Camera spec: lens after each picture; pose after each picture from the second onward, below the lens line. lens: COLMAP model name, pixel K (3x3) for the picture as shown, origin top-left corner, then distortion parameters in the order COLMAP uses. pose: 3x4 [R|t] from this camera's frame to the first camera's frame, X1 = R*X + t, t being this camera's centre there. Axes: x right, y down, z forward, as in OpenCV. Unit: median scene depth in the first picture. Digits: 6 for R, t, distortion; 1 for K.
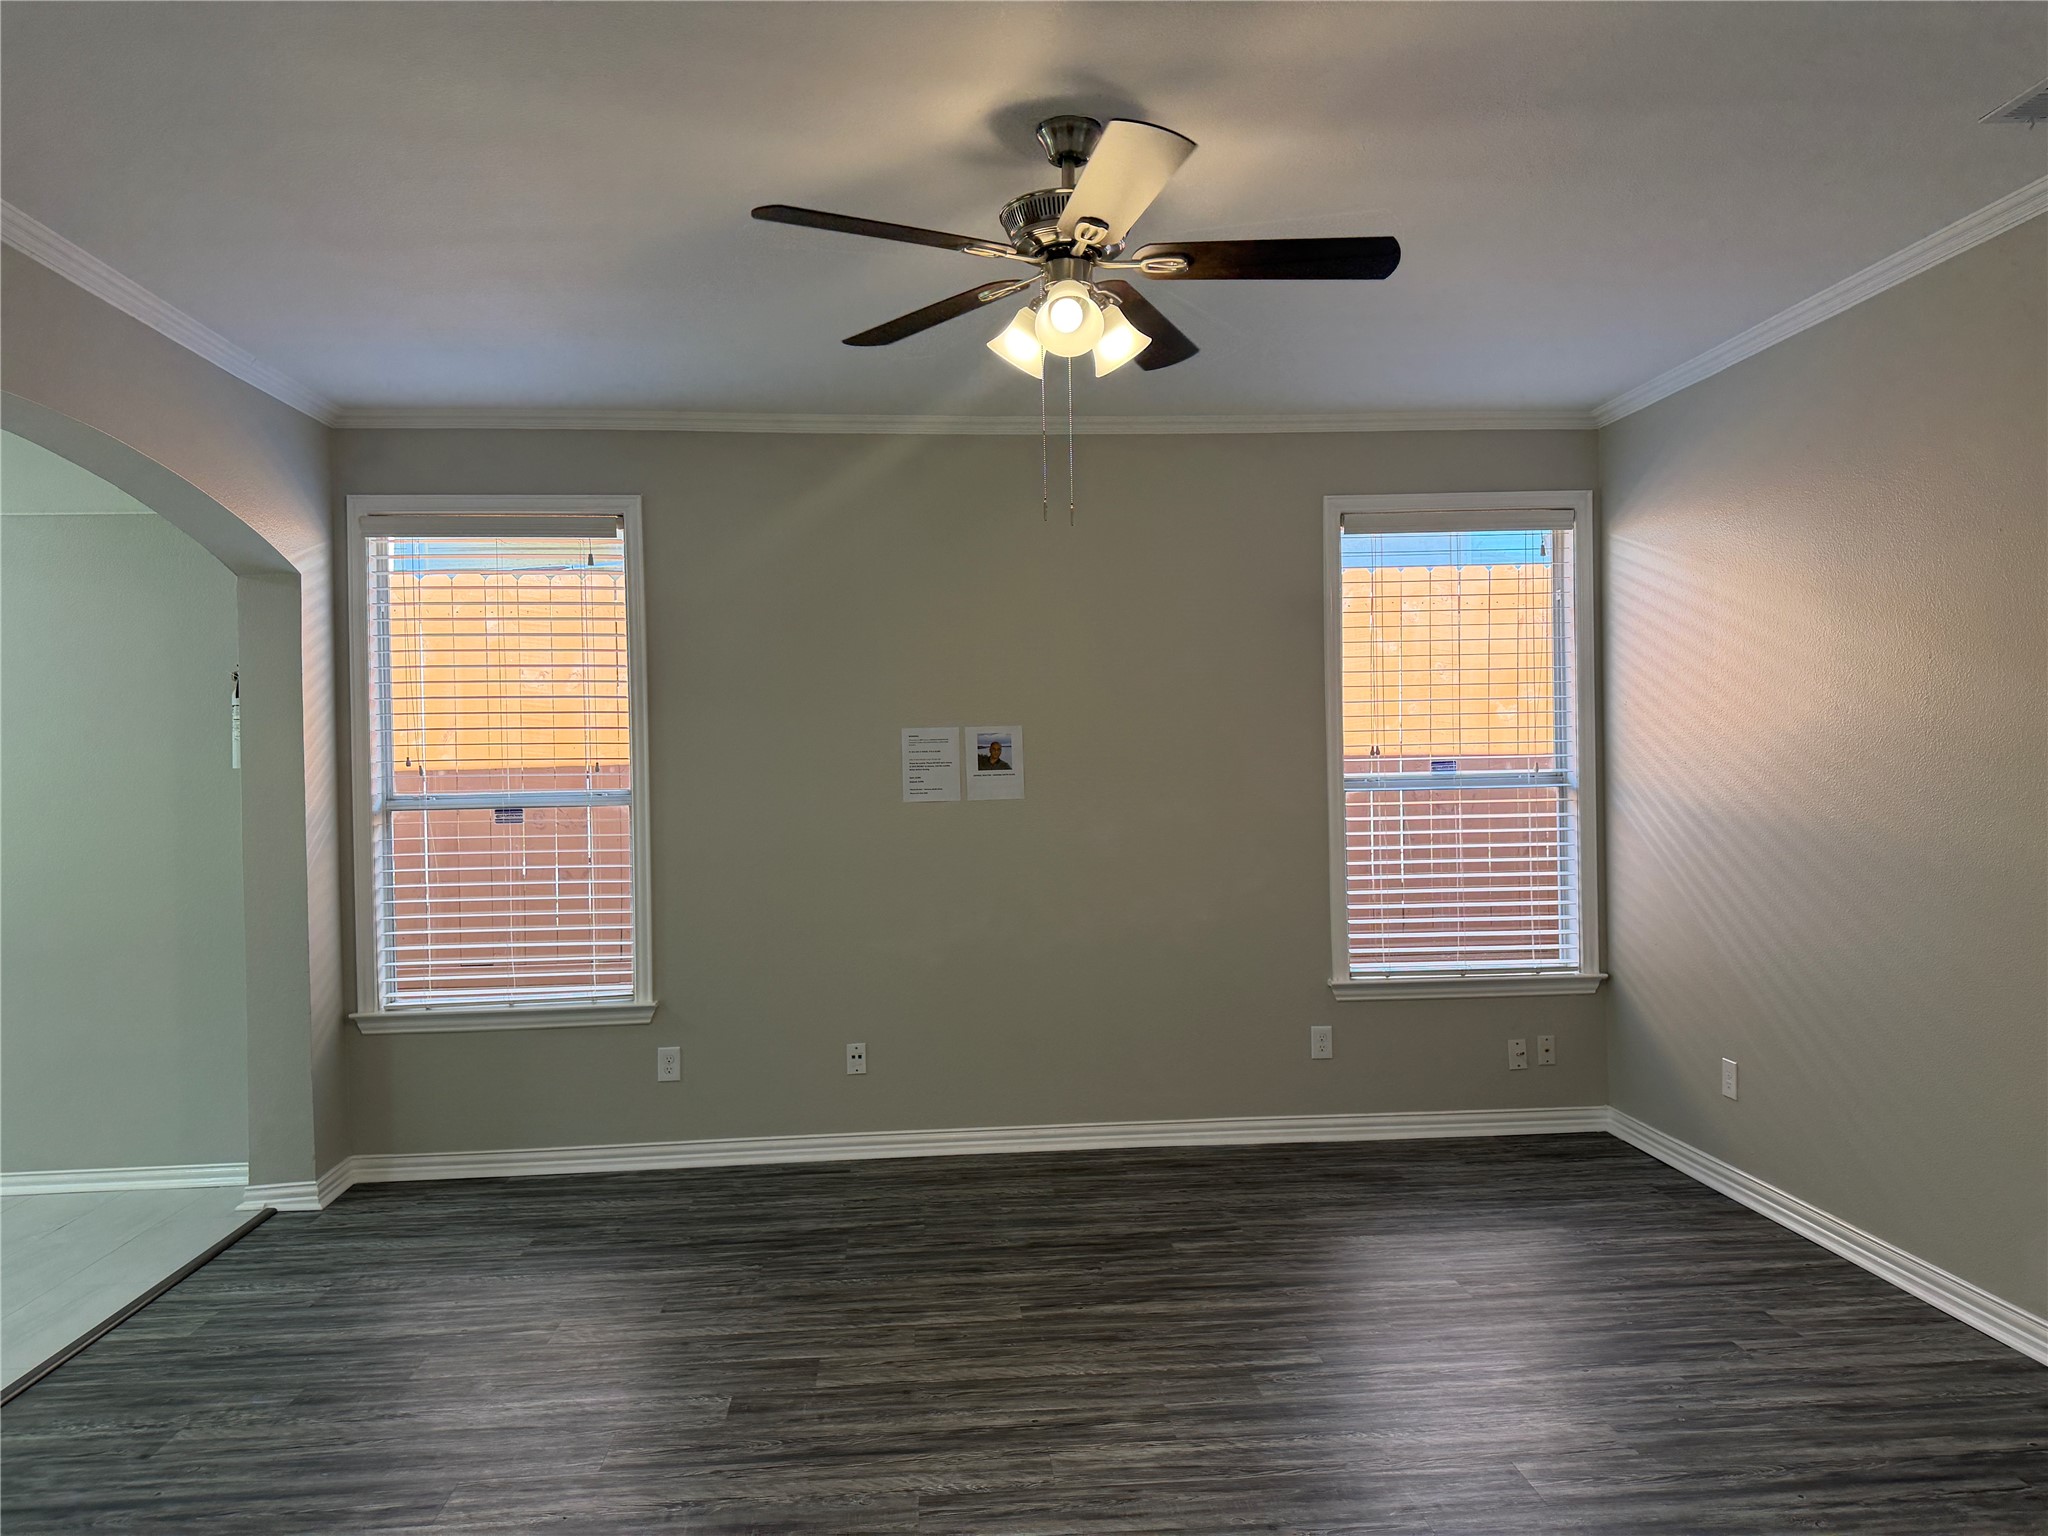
lens RADIAL K [[1431.6, 0, 1031.7], [0, 1431.6, 764.1], [0, 0, 1]] dist [0.111066, -0.143862]
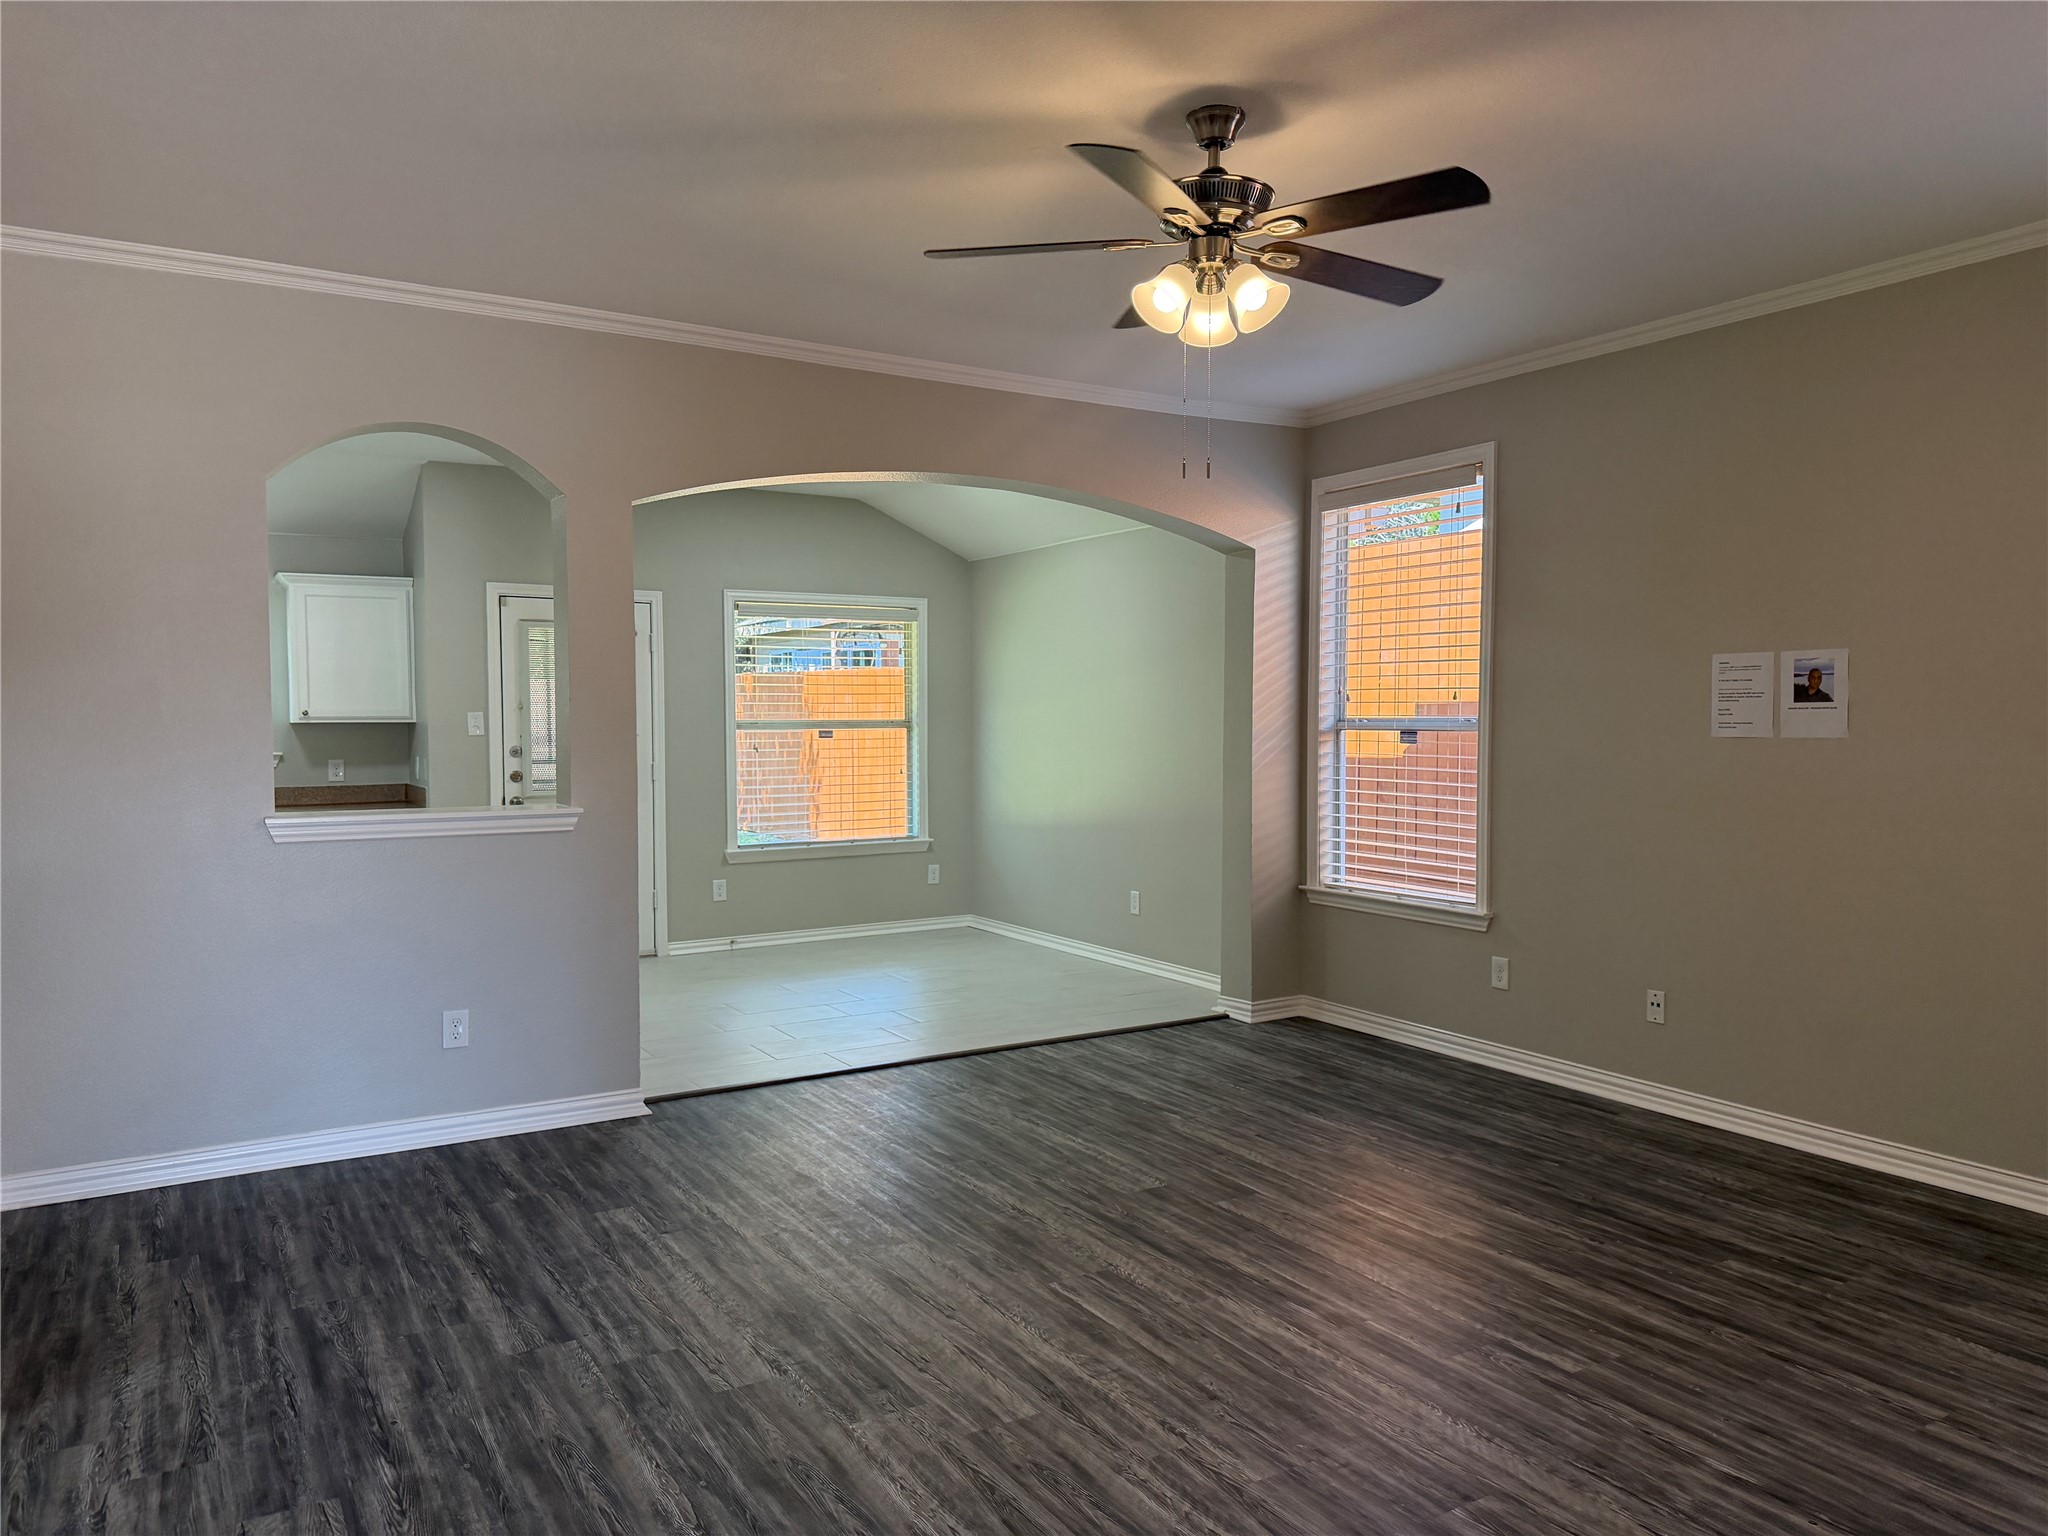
lens RADIAL K [[1433.6, 0, 1037.6], [0, 1433.6, 771.8], [0, 0, 1]] dist [0.001233, -0.009802]
pose [[0.441088, 0.053789, -0.895851, 0.559977], [-0.011611, 0.998461, 0.054233, 0.004820], [0.897389, -0.013519, 0.441033, 0.233186]]
